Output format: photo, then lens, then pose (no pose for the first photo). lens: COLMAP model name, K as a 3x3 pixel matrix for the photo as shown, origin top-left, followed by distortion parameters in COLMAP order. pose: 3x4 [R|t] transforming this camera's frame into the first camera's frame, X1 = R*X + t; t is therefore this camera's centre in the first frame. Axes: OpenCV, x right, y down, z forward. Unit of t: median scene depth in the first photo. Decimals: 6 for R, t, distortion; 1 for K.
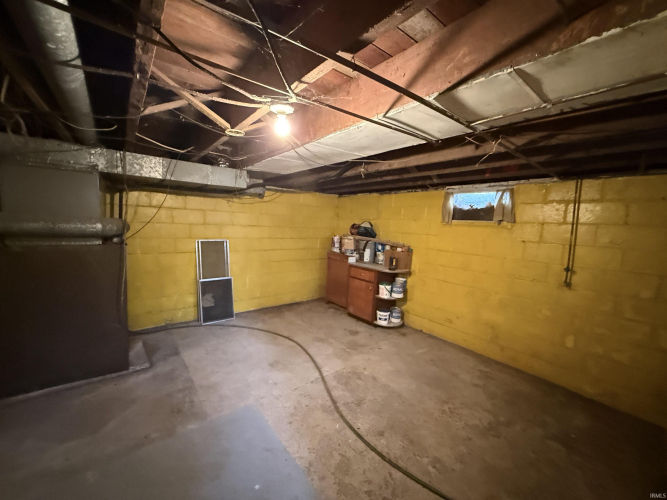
lens RADIAL K [[266.1, 0, 332.5], [0, 266.1, 249.7], [0, 0, 1]] dist [-0.001648, -0.000515]
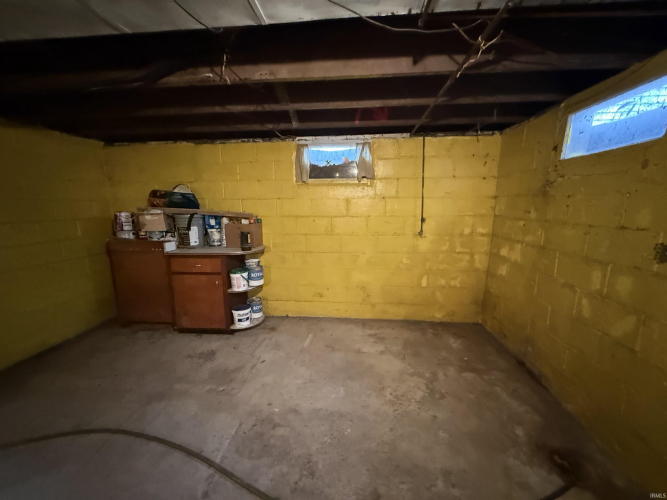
lens RADIAL K [[266.1, 0, 333.8], [0, 266.1, 250.7], [0, 0, 1]] dist [-0.001648, -0.000515]
pose [[0.683838, -0.175597, 0.708189, -0.131825], [0.111171, 0.984351, 0.136724, 0.006287], [-0.721115, -0.014767, 0.692658, 0.352202]]
